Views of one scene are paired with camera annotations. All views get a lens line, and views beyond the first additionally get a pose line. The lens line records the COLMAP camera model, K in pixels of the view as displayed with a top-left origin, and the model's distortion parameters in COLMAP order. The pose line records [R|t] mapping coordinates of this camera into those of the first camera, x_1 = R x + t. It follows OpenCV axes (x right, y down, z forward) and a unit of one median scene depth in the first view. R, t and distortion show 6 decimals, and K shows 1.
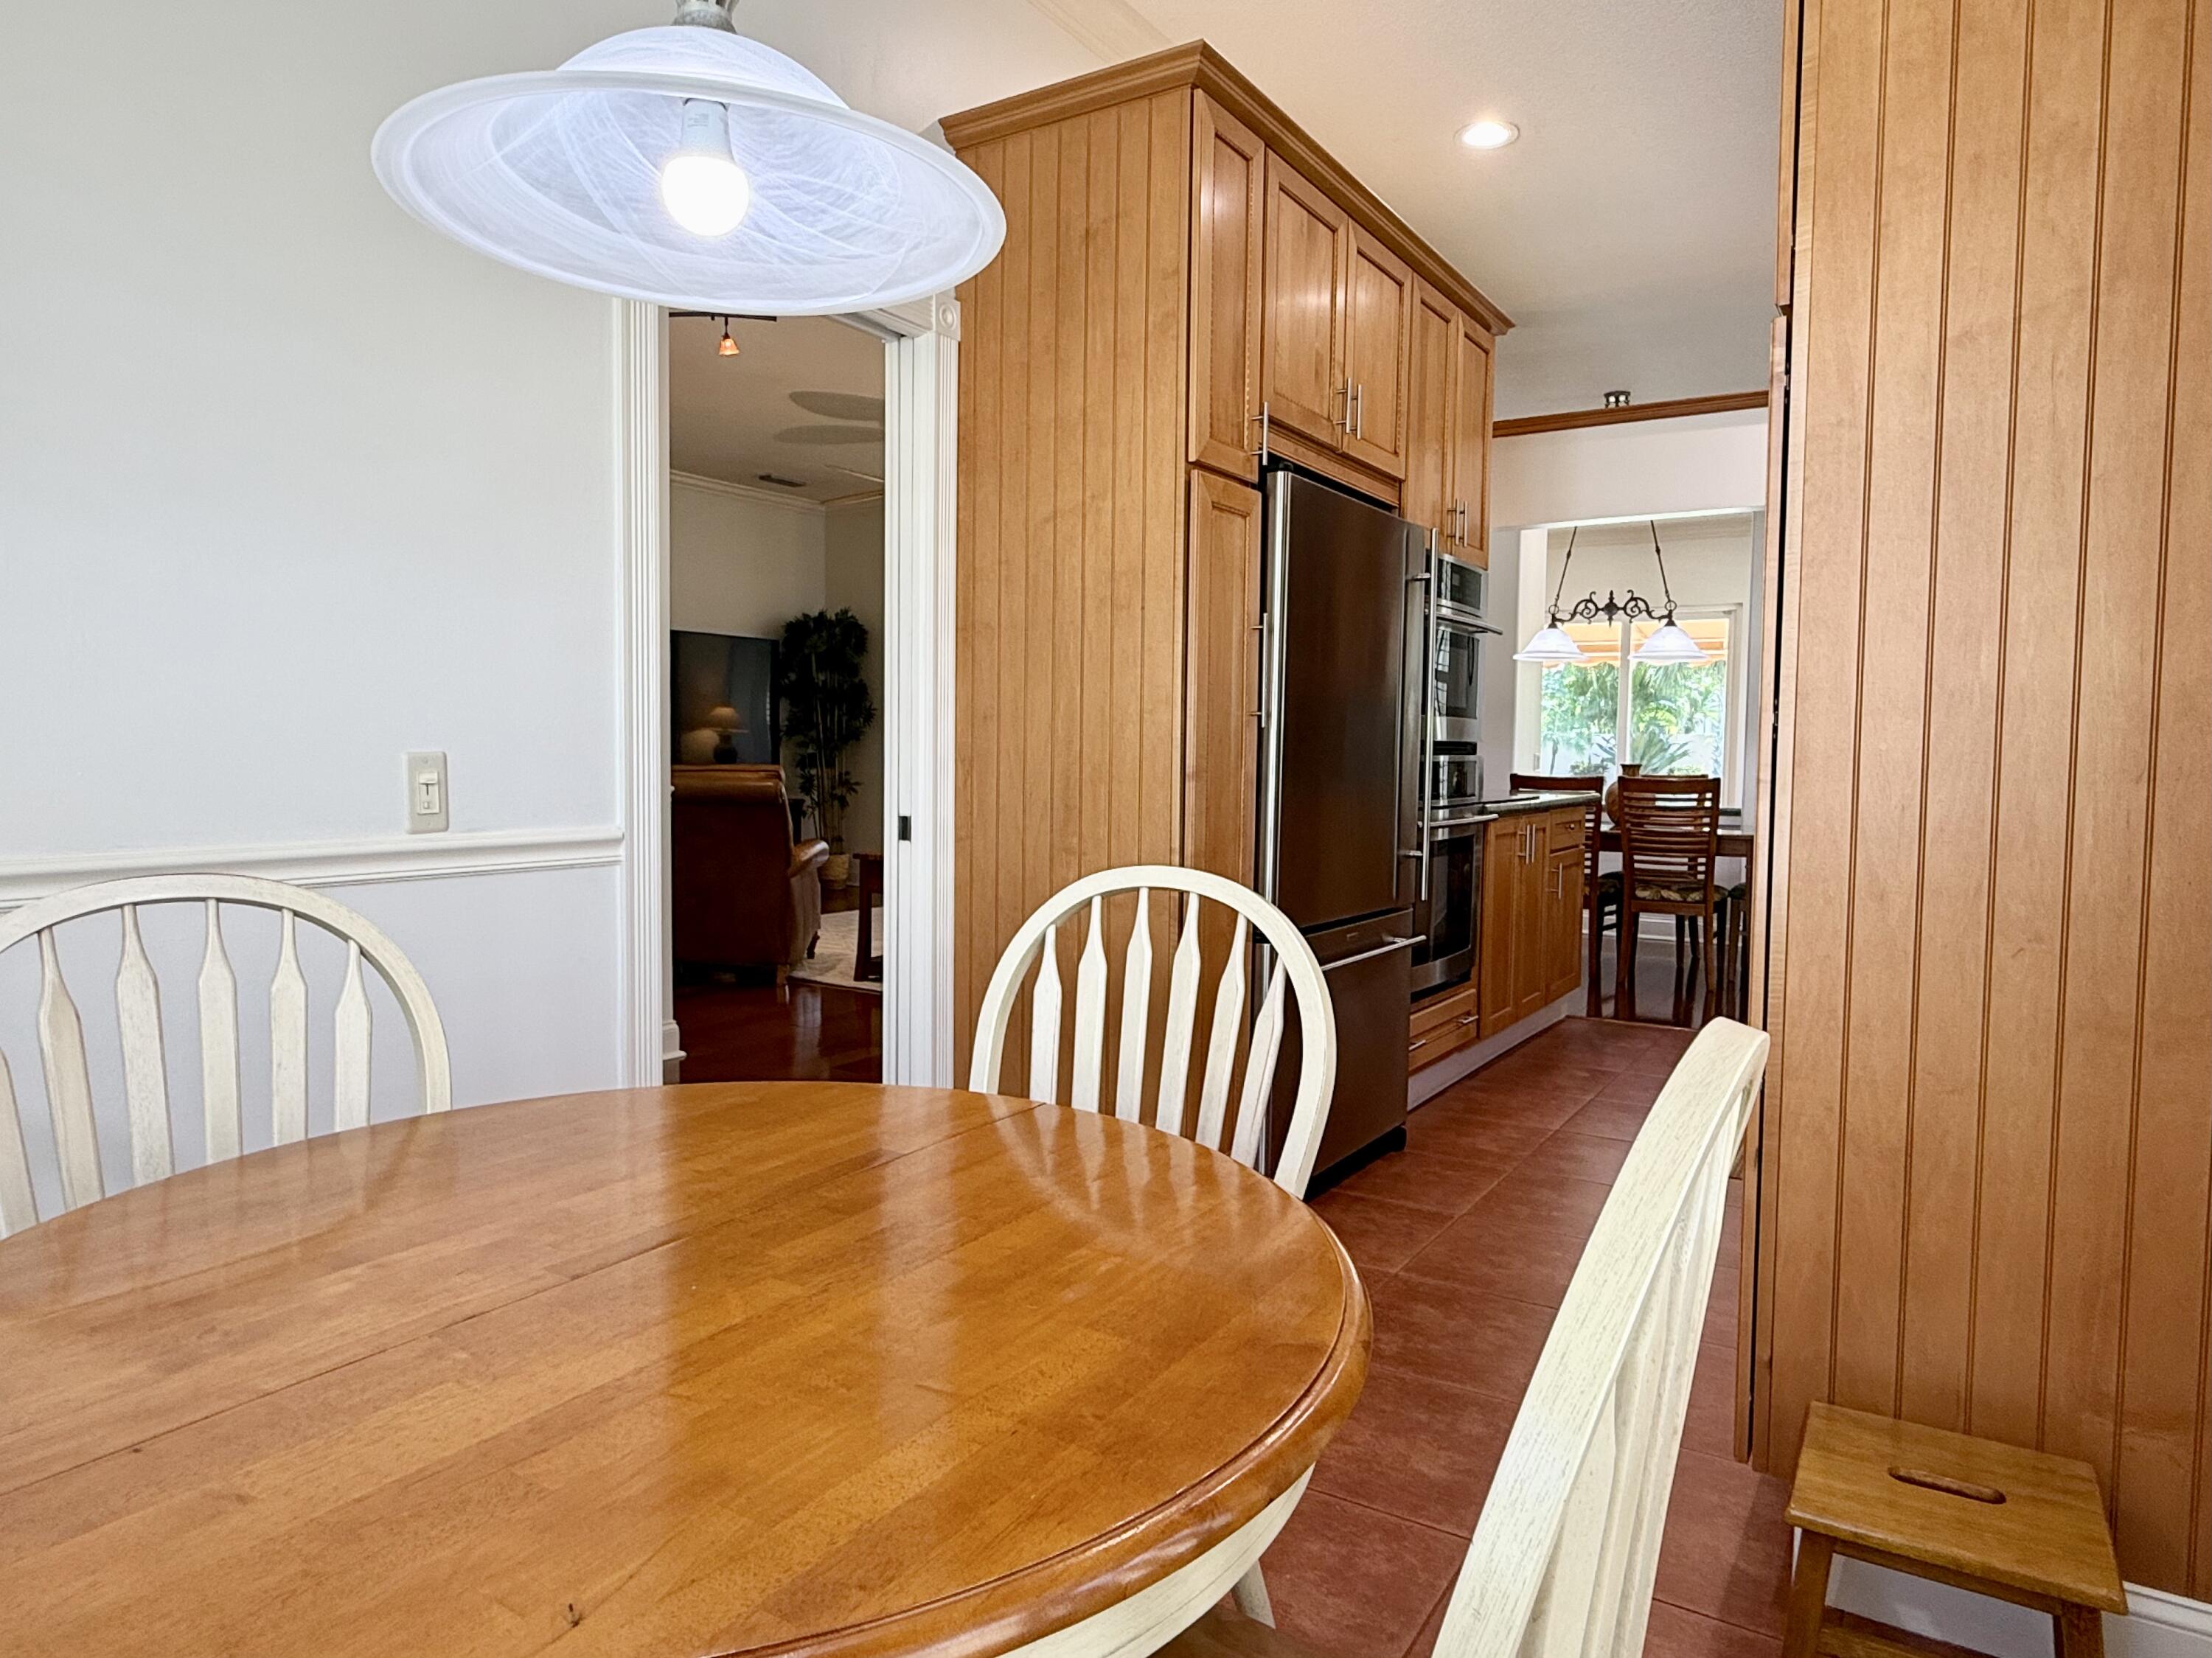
lens RADIAL K [[1352.4, 0, 1106.0], [0, 1352.4, 829.0], [0, 0, 1]] dist [-0.003703, 0.000220]
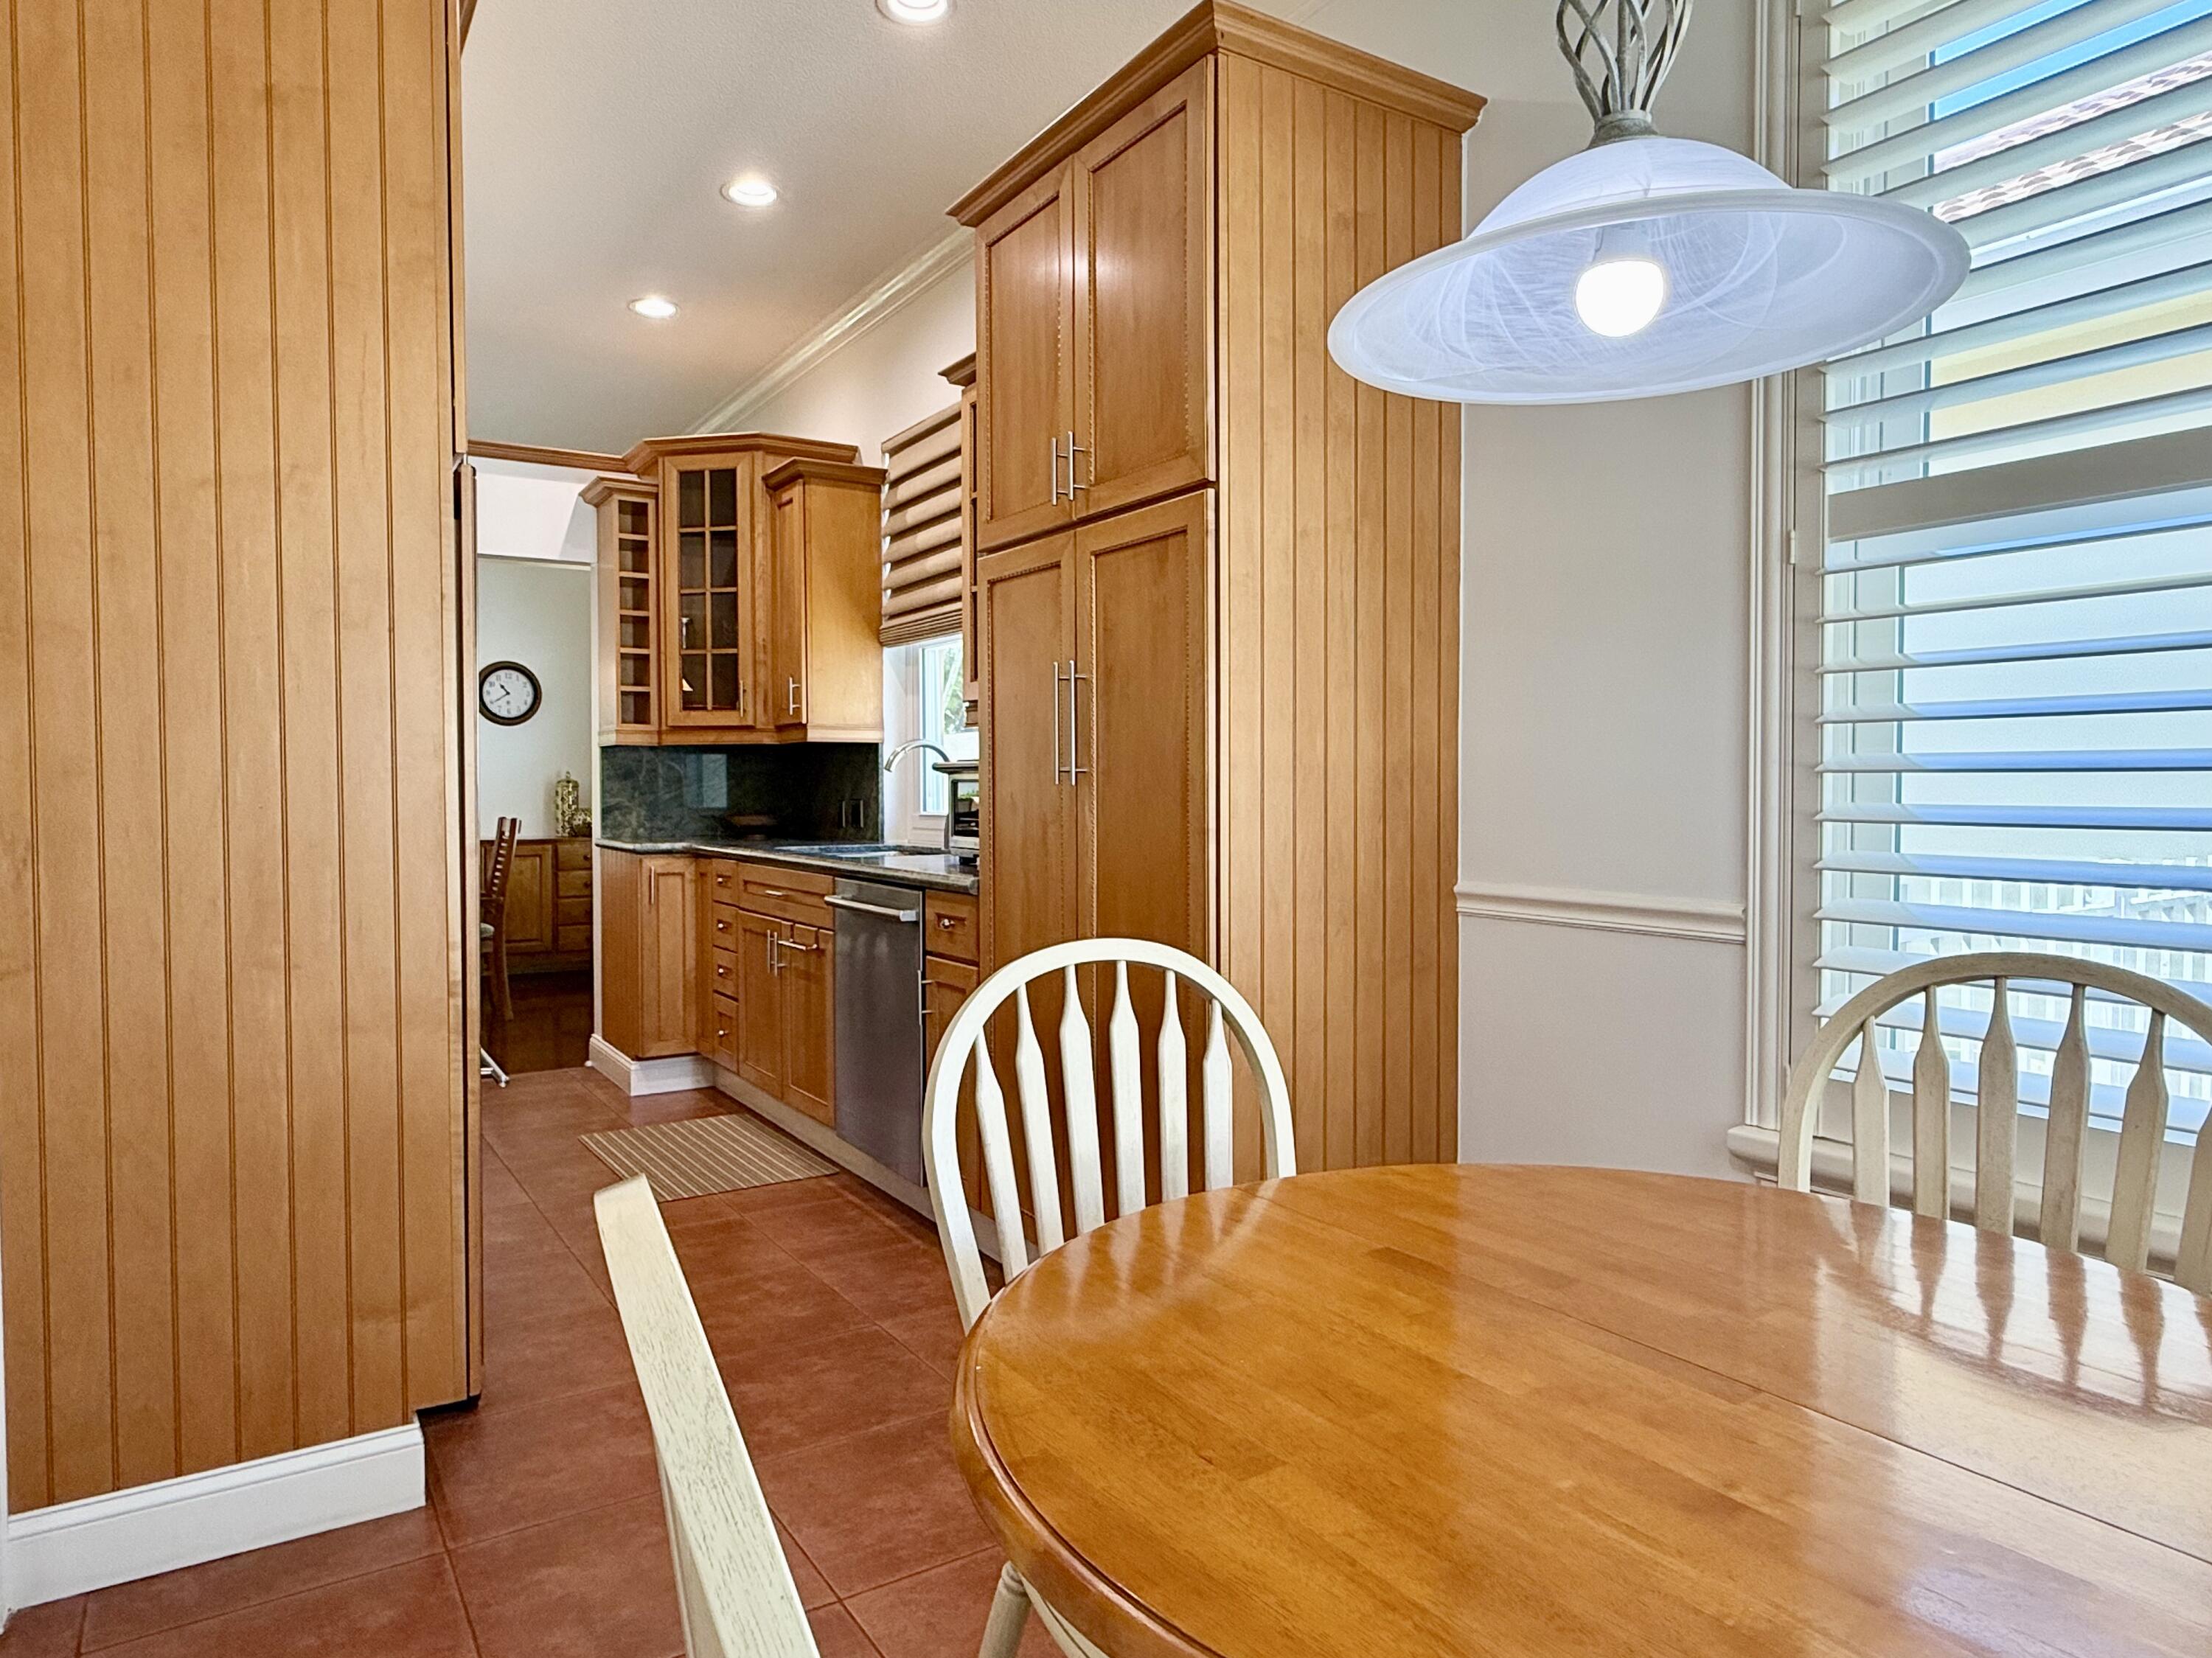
lens RADIAL K [[1352.4, 0, 1106.0], [0, 1352.4, 829.0], [0, 0, 1]] dist [-0.003703, 0.000220]
pose [[0.425570, -0.039526, 0.904062, -0.844086], [0.063210, 0.997904, 0.013874, -0.068111], [-0.902715, 0.051241, 0.427177, 0.569690]]
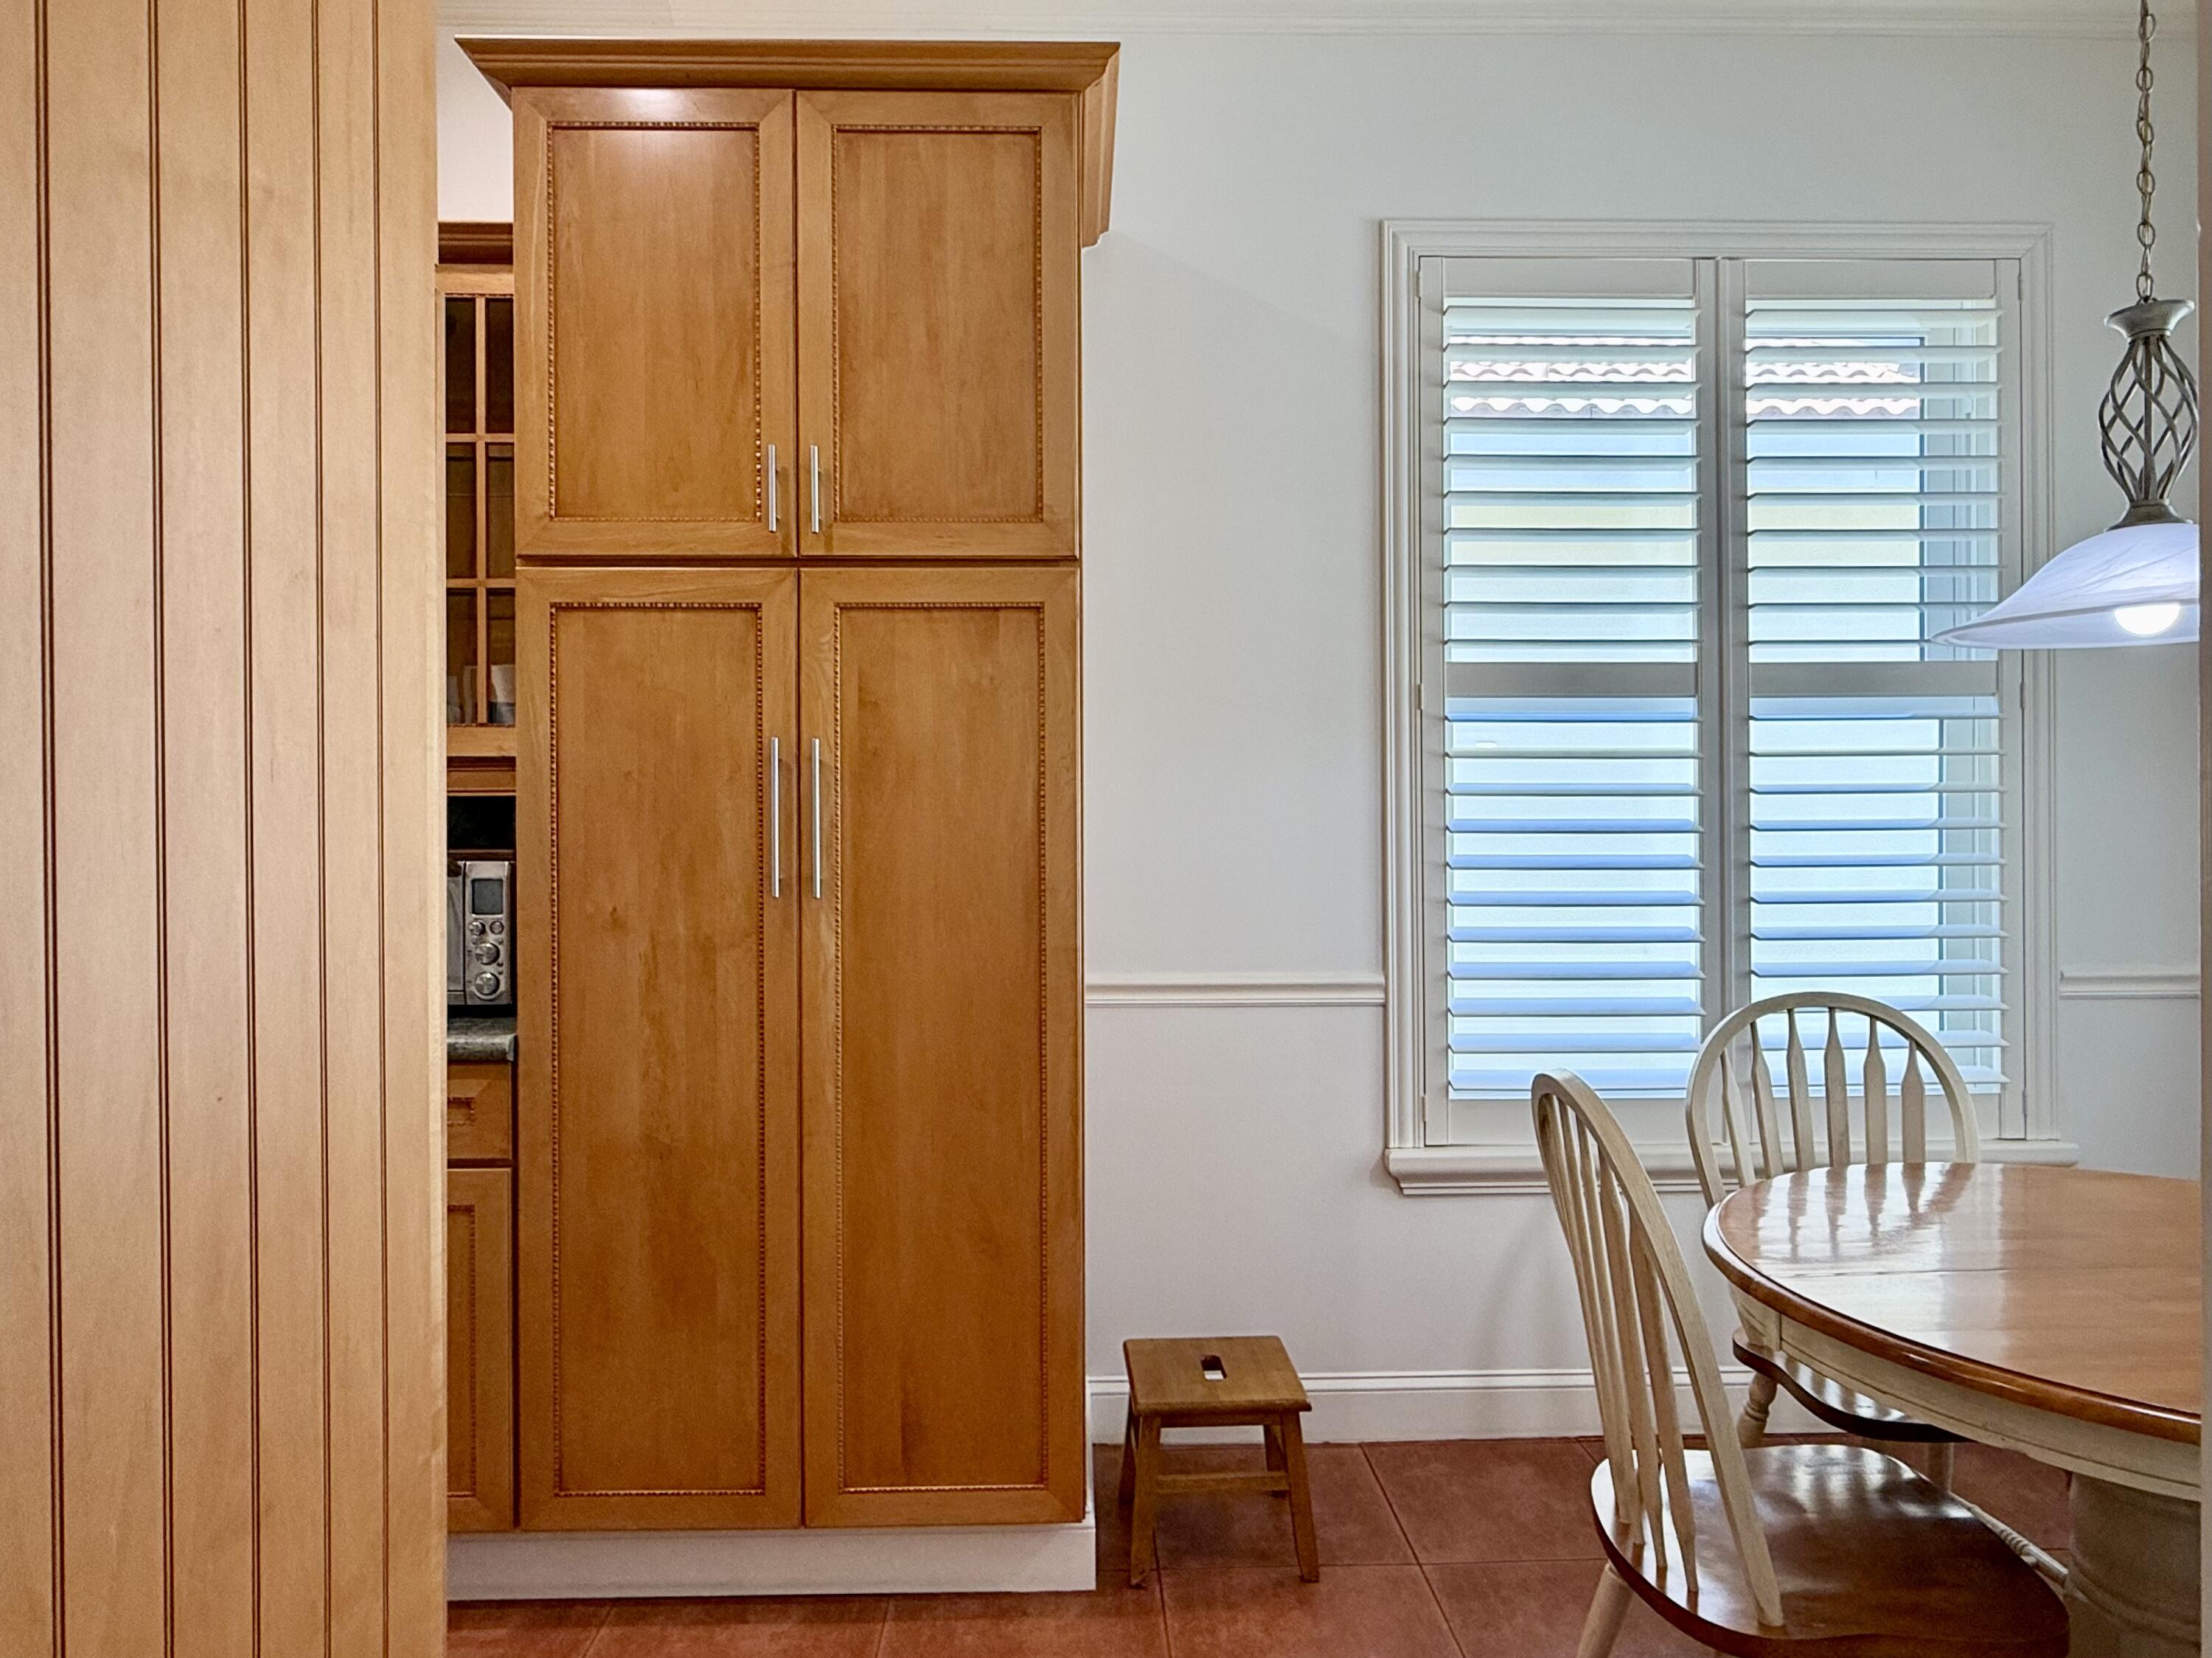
lens RADIAL K [[1352.4, 0, 1106.0], [0, 1352.4, 829.0], [0, 0, 1]] dist [-0.003703, 0.000220]
pose [[-0.543672, -0.009359, 0.839246, -0.583512], [0.053675, 0.997503, 0.045894, -0.214589], [-0.837580, 0.069998, -0.541812, 1.796153]]
